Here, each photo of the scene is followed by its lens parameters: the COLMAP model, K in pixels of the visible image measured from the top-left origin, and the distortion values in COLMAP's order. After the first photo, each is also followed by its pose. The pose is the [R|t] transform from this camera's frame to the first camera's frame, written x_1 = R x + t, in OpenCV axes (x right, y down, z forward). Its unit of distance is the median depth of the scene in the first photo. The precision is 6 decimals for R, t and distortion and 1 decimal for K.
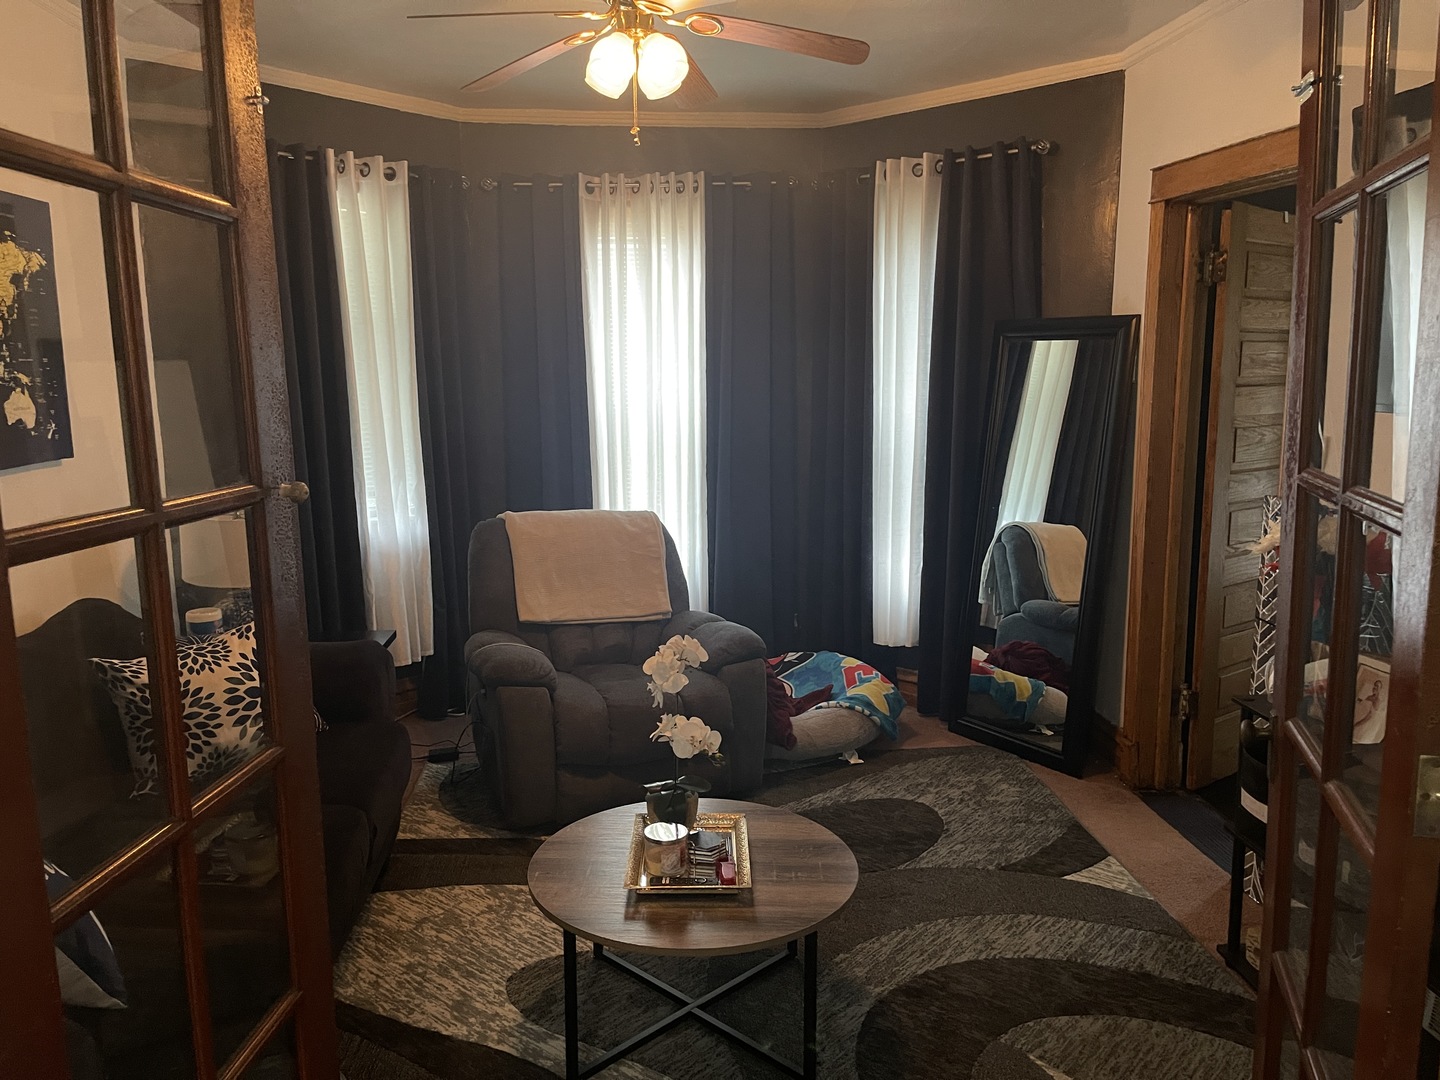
lens RADIAL K [[1067.1, 0, 713.0], [0, 1067.1, 531.5], [0, 0, 1]] dist [0.050548, -0.000327]
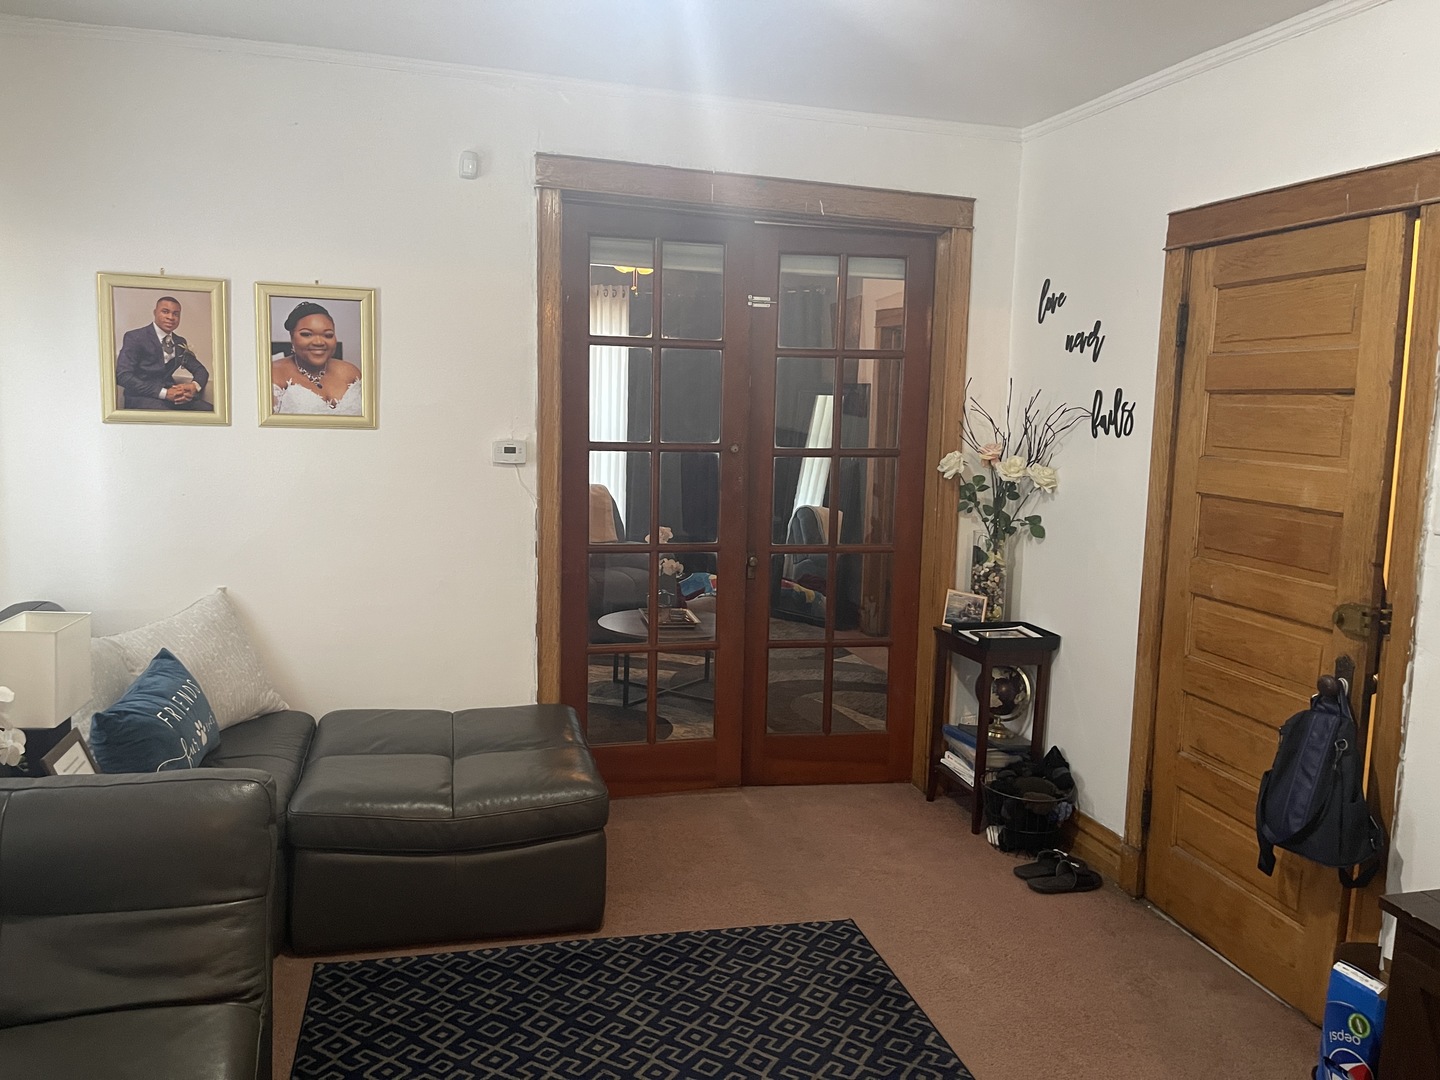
lens RADIAL K [[1067.1, 0, 713.0], [0, 1067.1, 531.5], [0, 0, 1]] dist [0.050548, -0.000327]
pose [[0.979857, 0.016536, 0.199015, -0.204620], [-0.008736, 0.999161, -0.040005, 0.113494], [-0.199509, 0.037460, 0.979180, -0.643194]]
